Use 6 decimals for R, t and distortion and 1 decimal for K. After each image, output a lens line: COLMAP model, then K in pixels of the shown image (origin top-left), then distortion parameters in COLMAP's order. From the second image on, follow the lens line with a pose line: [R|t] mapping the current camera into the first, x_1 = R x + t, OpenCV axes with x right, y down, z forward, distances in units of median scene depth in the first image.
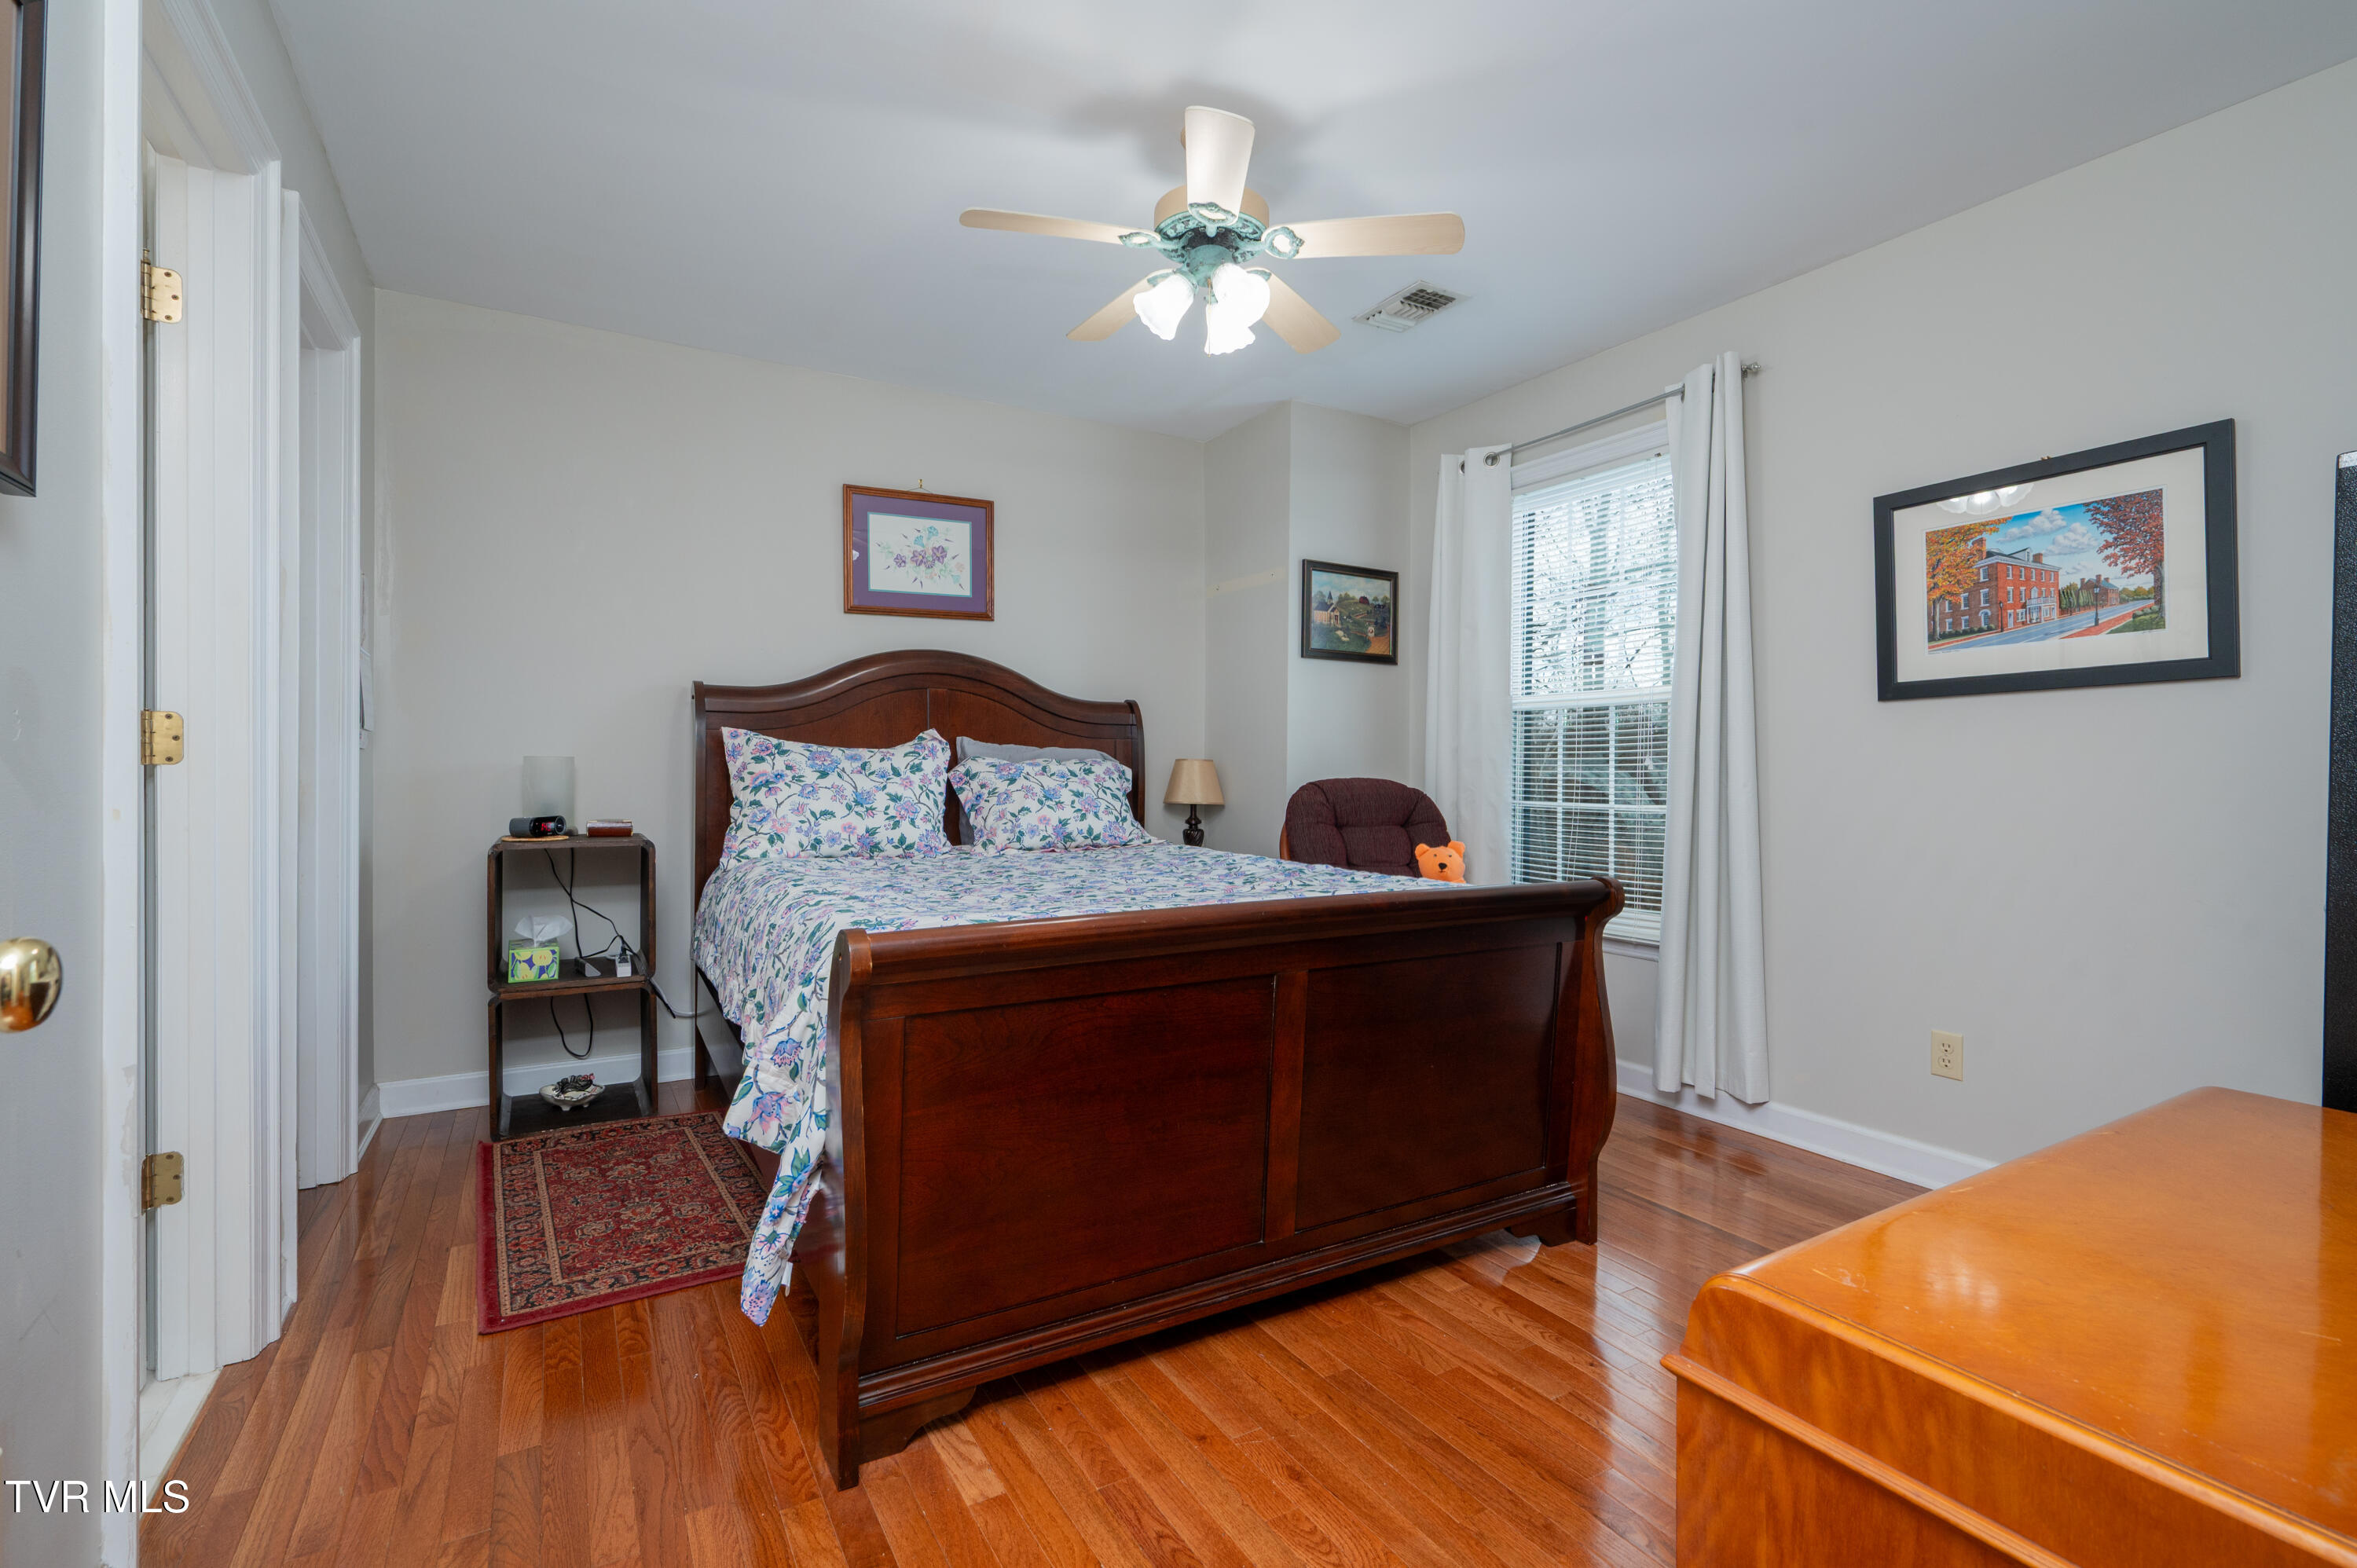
lens RADIAL K [[1104.7, 0, 1179.7], [0, 1104.7, 770.7], [0, 0, 1]] dist [-0.001508, -0.000103]
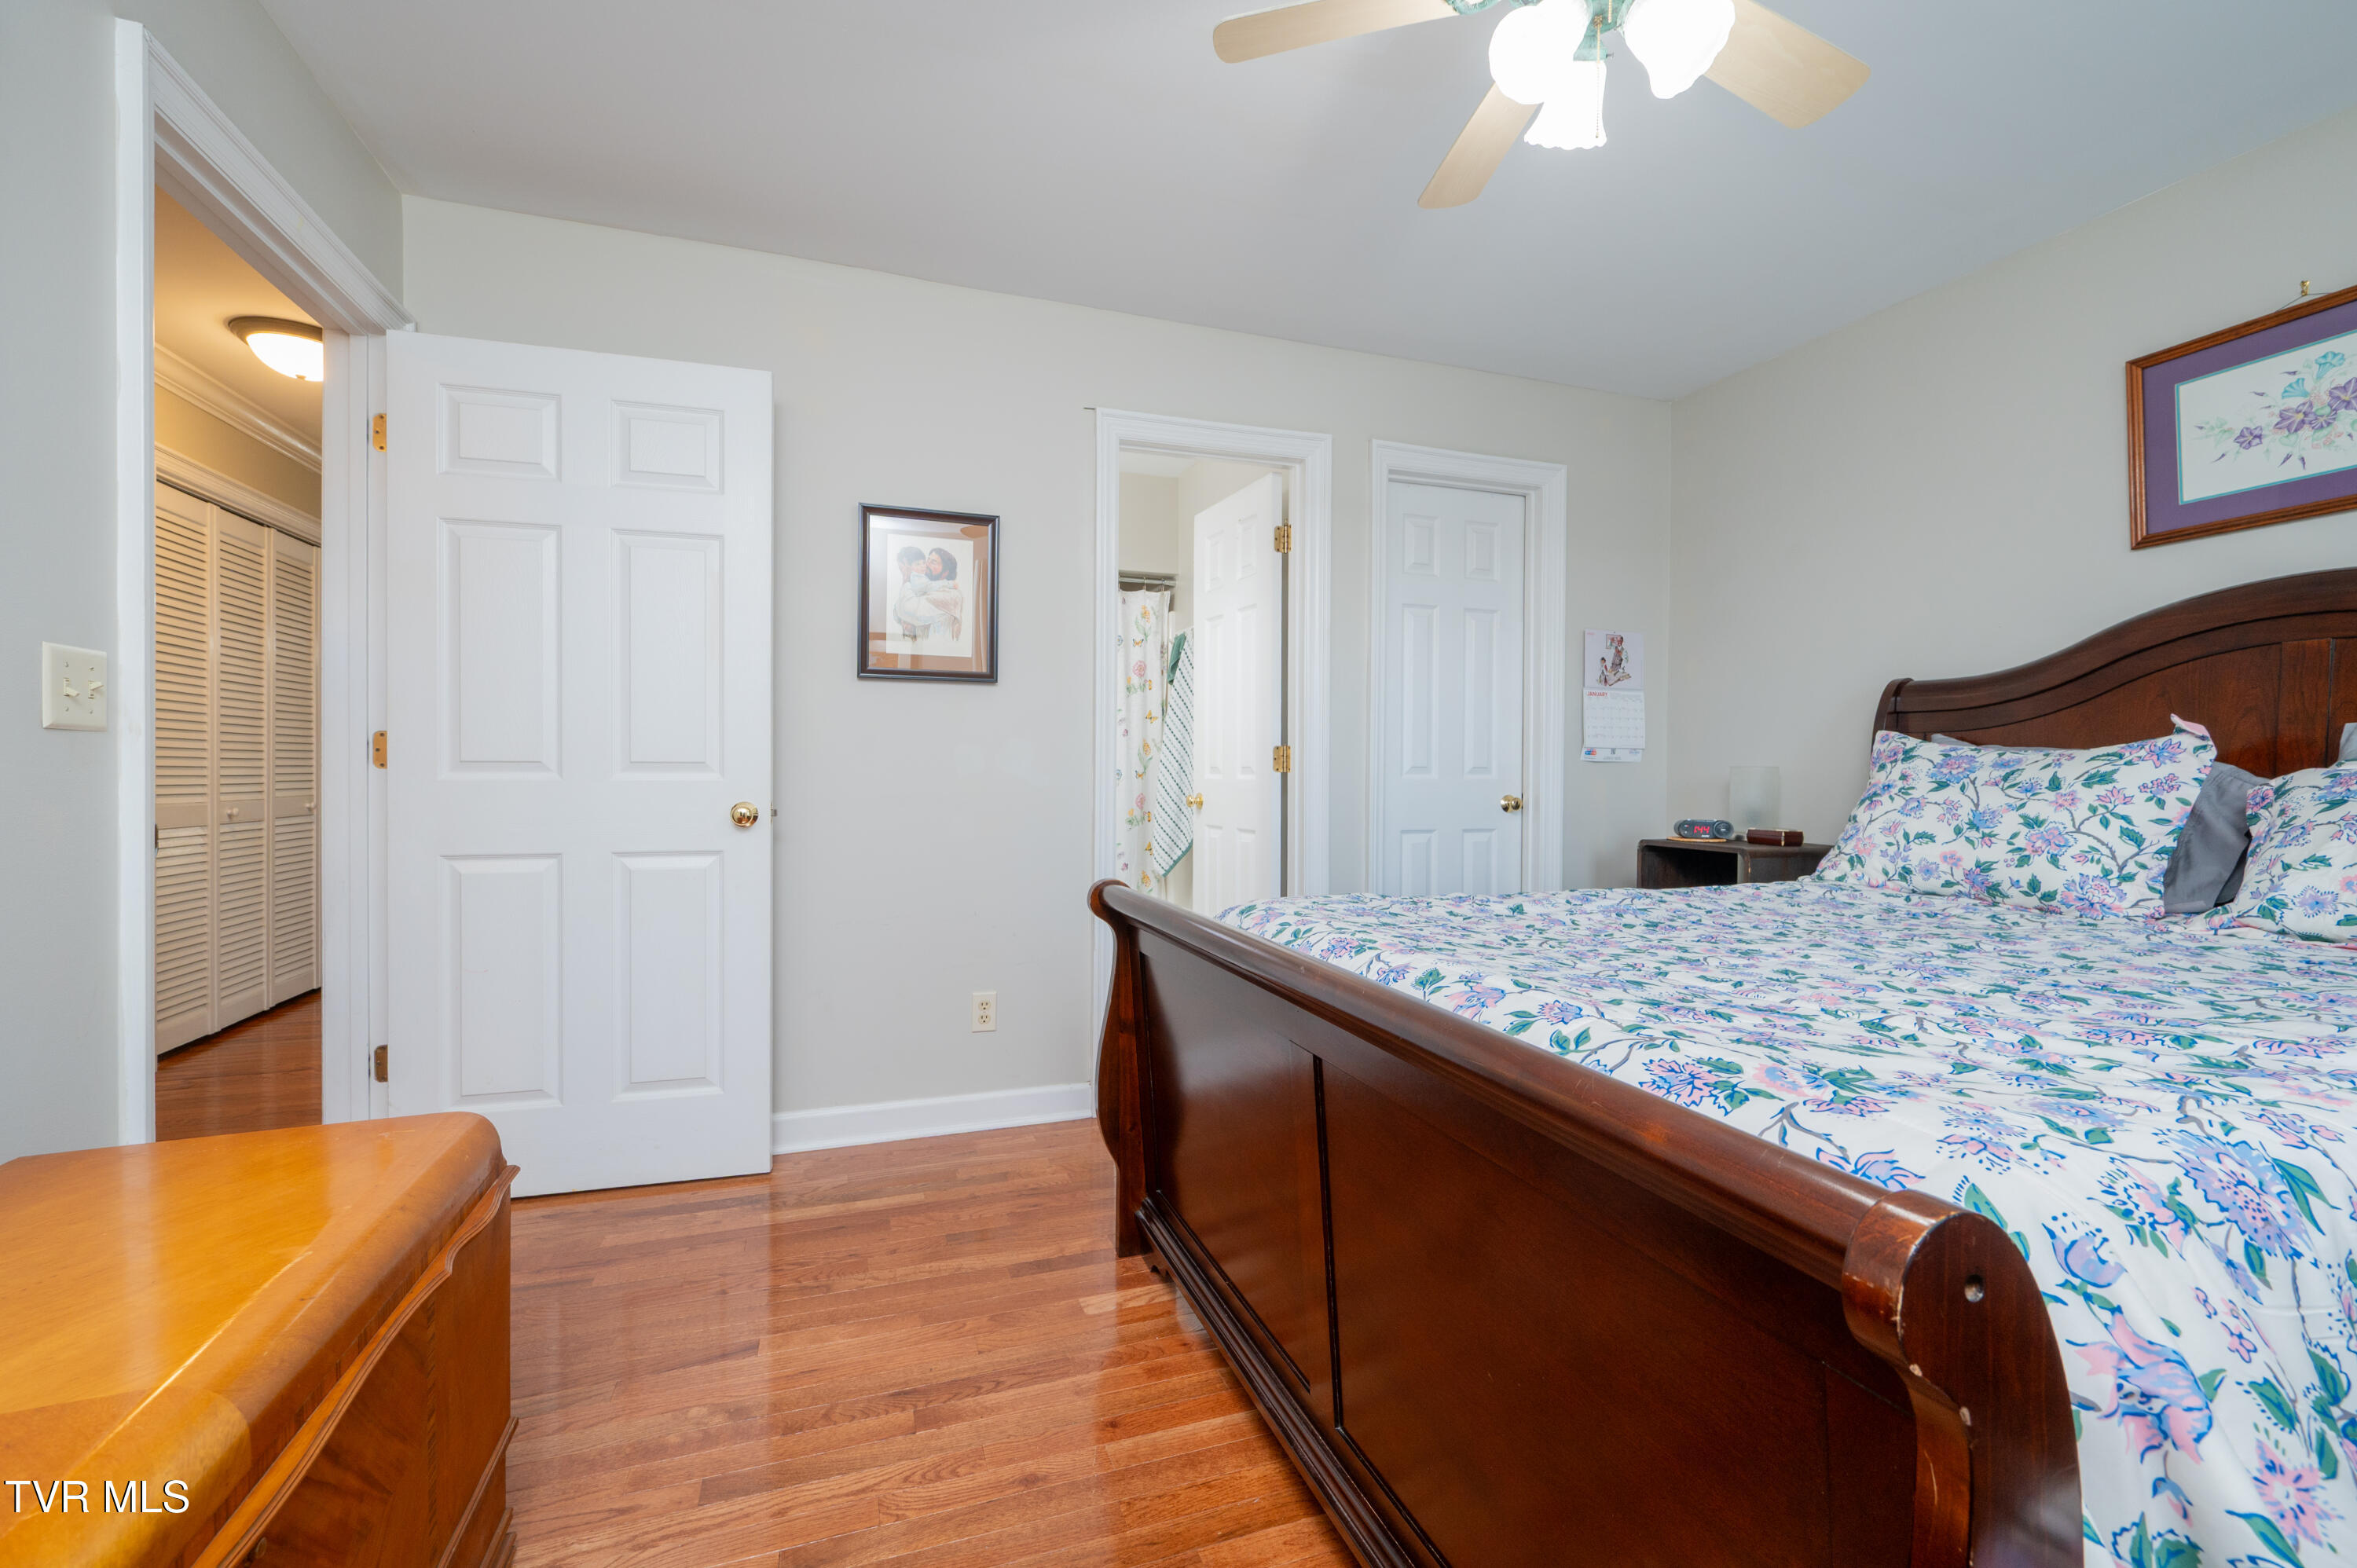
lens RADIAL K [[937.2, 0, 1182.9], [0, 937.2, 777.2], [0, 0, 1]] dist [-0.007283, -0.000042]
pose [[-0.214159, 0.003655, -0.976792, 0.426139], [-0.005391, 0.999973, 0.004924, -0.003310], [0.976784, 0.006321, -0.214134, 0.619339]]
